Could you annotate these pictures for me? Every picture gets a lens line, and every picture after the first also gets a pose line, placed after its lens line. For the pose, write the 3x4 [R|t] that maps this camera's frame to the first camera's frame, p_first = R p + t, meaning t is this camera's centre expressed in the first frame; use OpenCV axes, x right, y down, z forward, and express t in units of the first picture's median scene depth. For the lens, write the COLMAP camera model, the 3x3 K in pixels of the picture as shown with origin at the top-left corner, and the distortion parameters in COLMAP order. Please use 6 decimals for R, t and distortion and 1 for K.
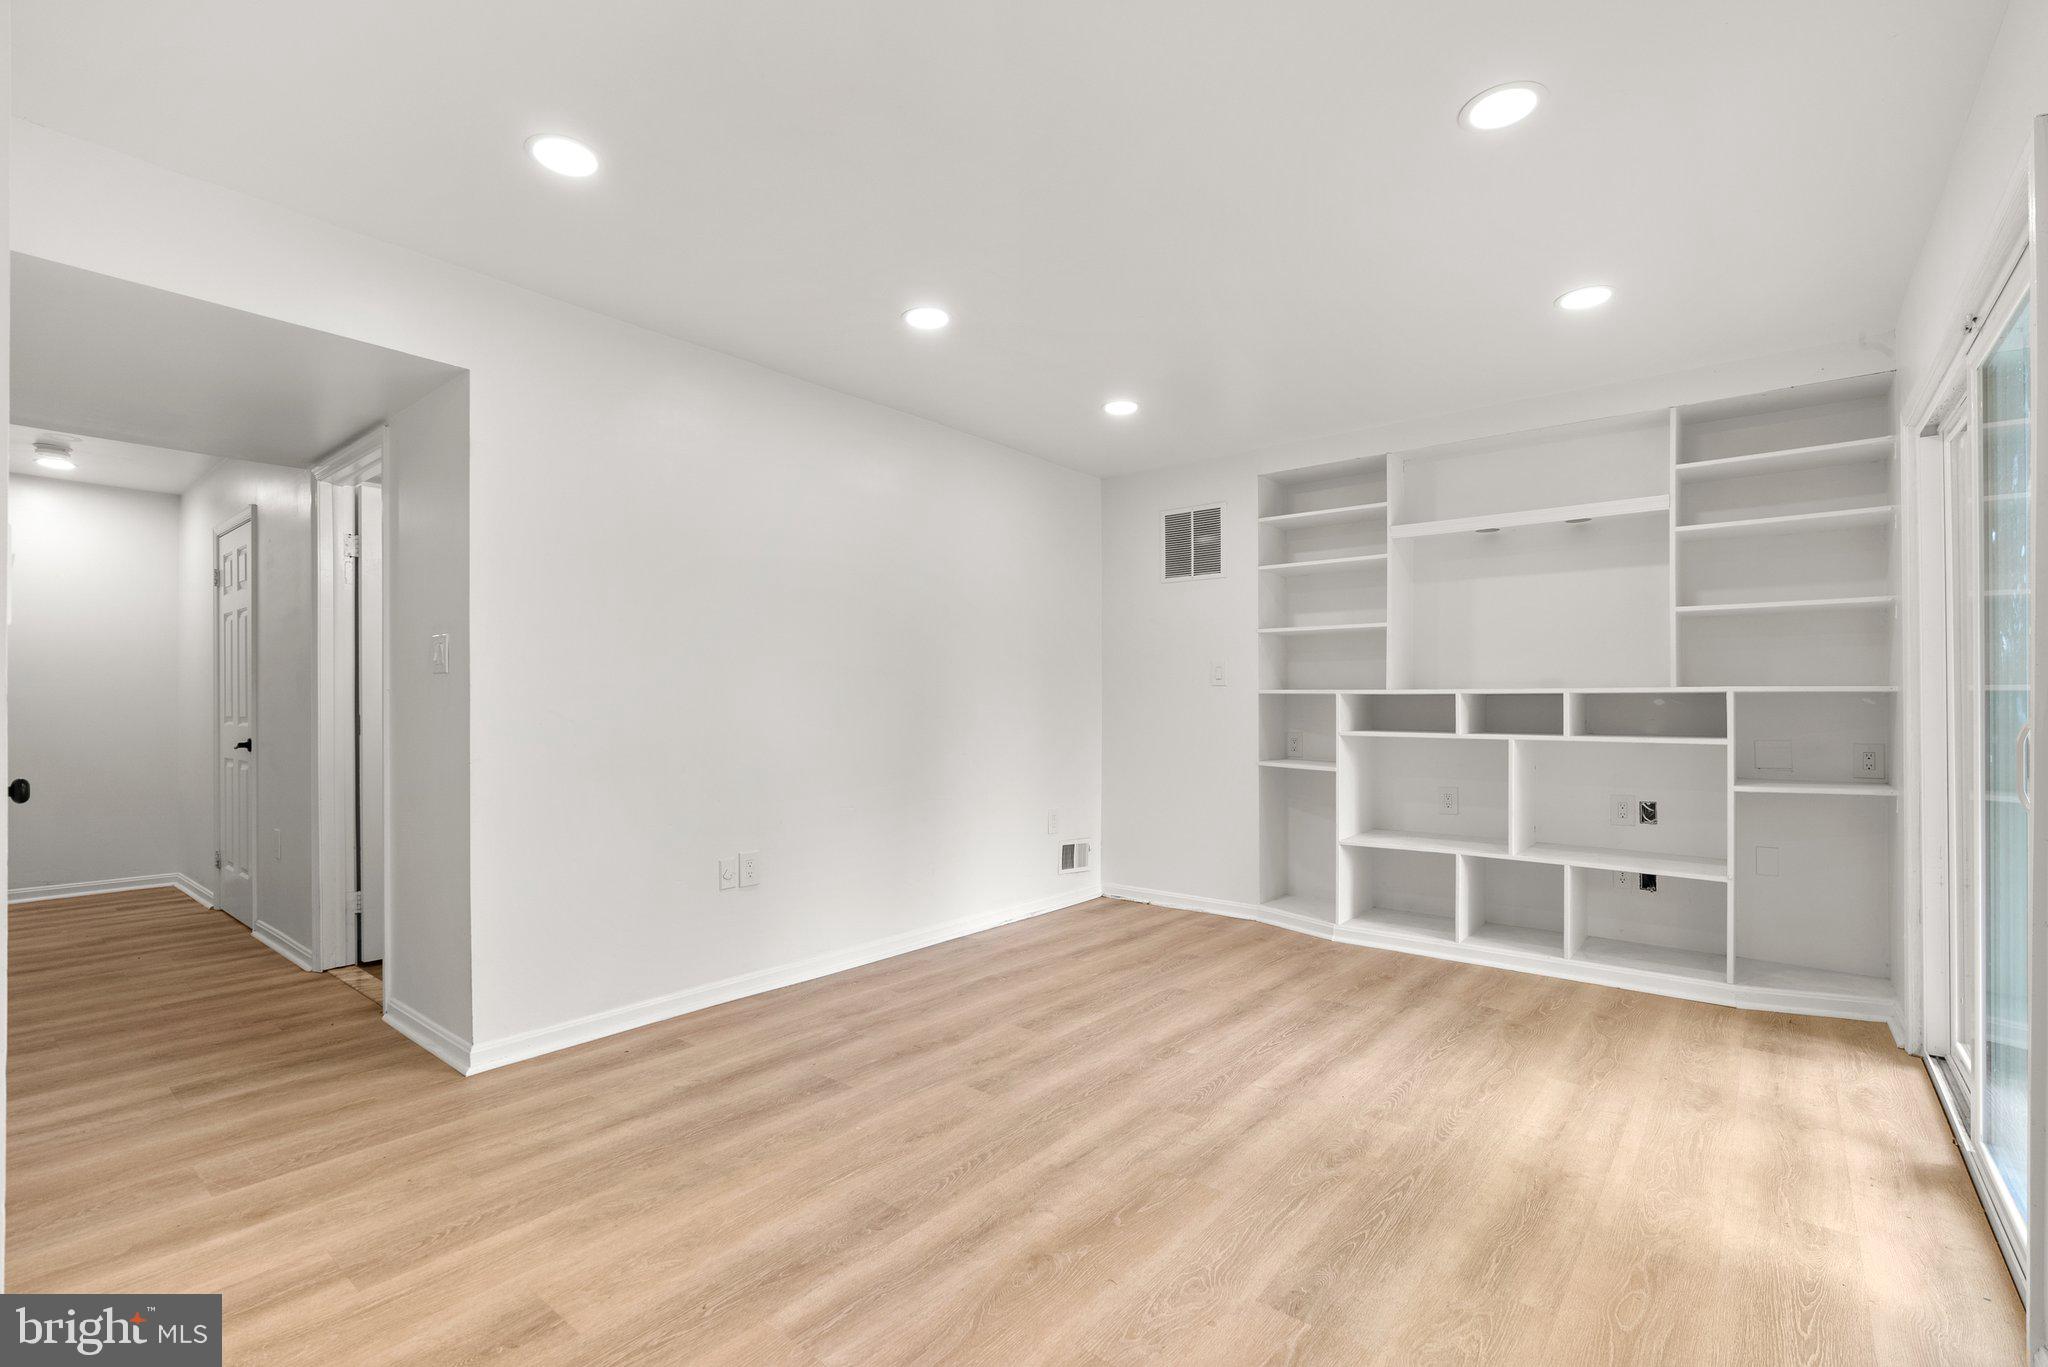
lens RADIAL K [[940.4, 0, 1018.8], [0, 940.4, 678.6], [0, 0, 1]] dist [-0.002640, 0.000481]
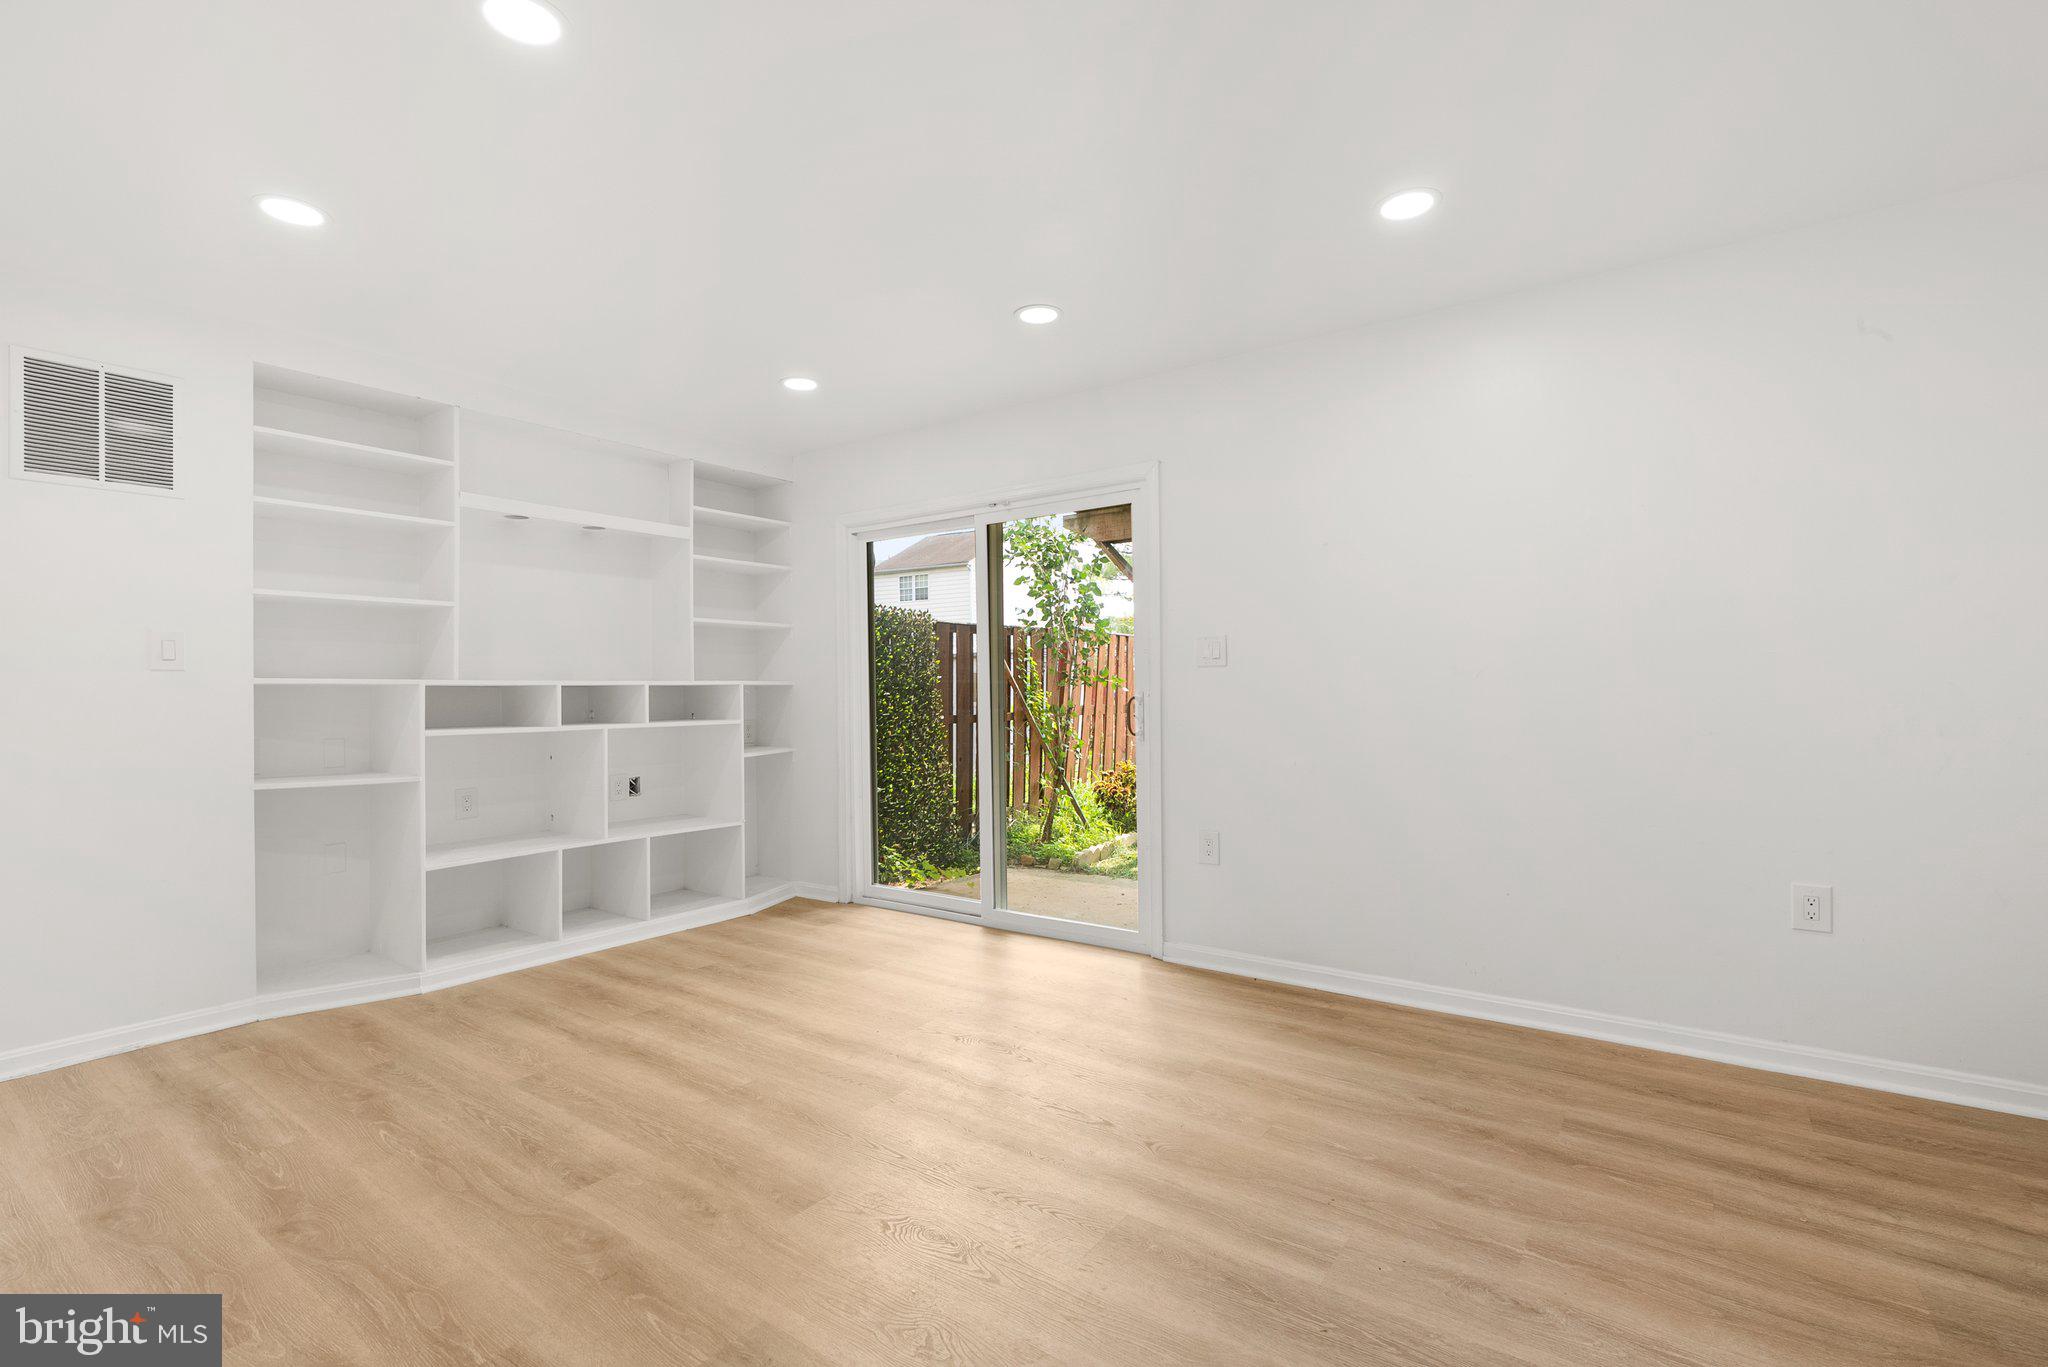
lens RADIAL K [[940.4, 0, 1018.8], [0, 940.4, 678.6], [0, 0, 1]] dist [-0.002640, 0.000481]
pose [[-0.070430, 0.011264, 0.997453, -0.560099], [-0.016732, 0.999782, -0.012472, 0.013101], [-0.997376, -0.017567, -0.070226, 0.613903]]
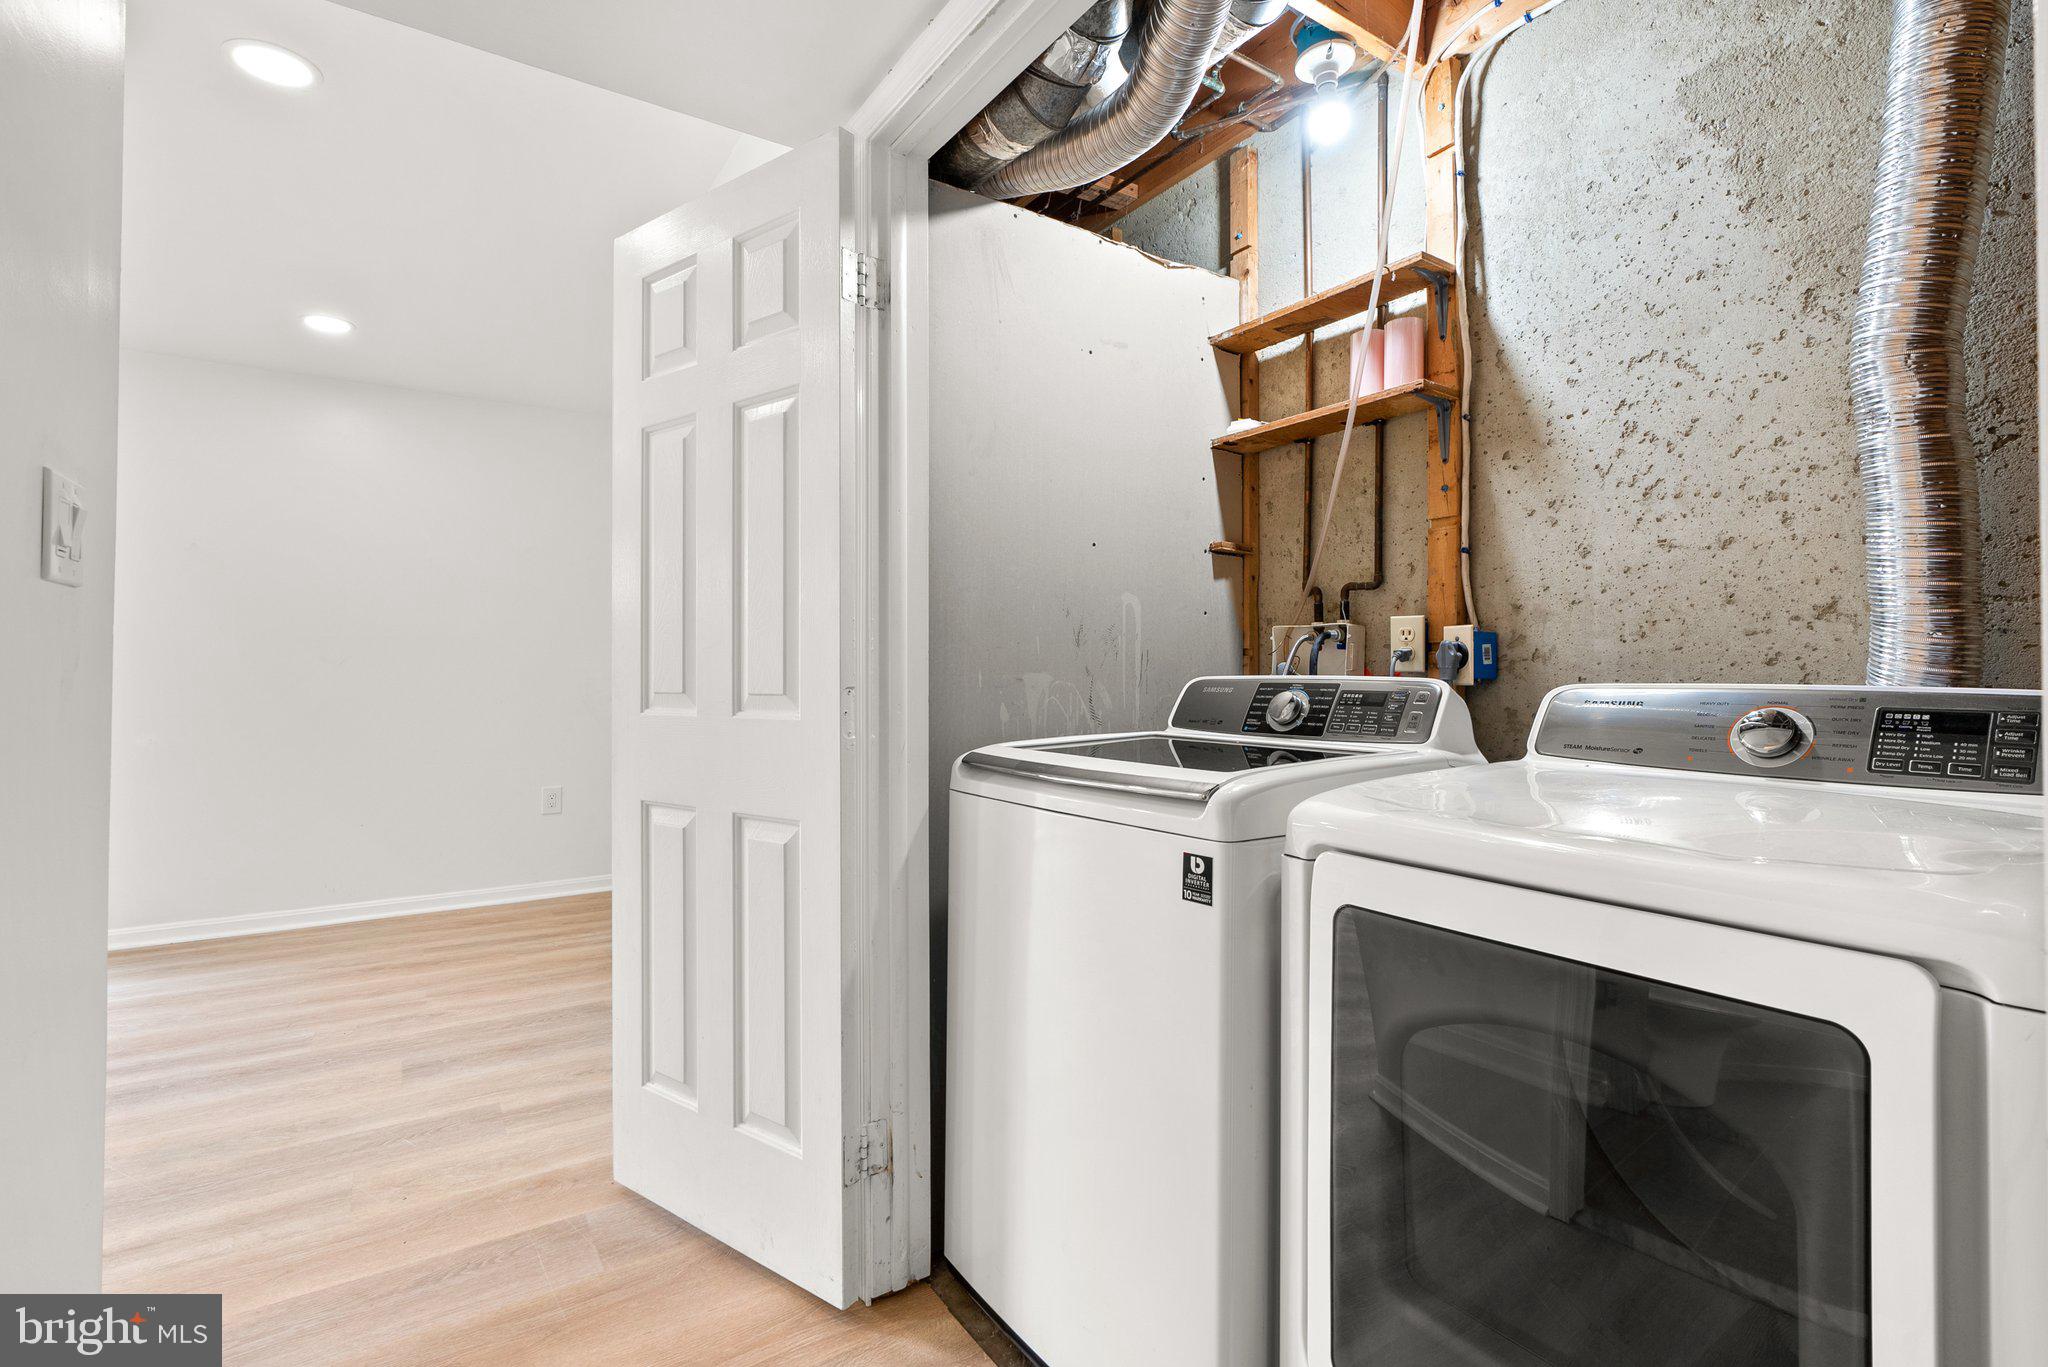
lens RADIAL K [[940.4, 0, 1018.8], [0, 940.4, 678.6], [0, 0, 1]] dist [-0.002640, 0.000481]
pose [[-0.957307, 0.002659, 0.289062, -0.834998], [-0.002377, 0.999851, -0.017069, 0.025425], [-0.289064, -0.017027, -0.957158, 0.961424]]
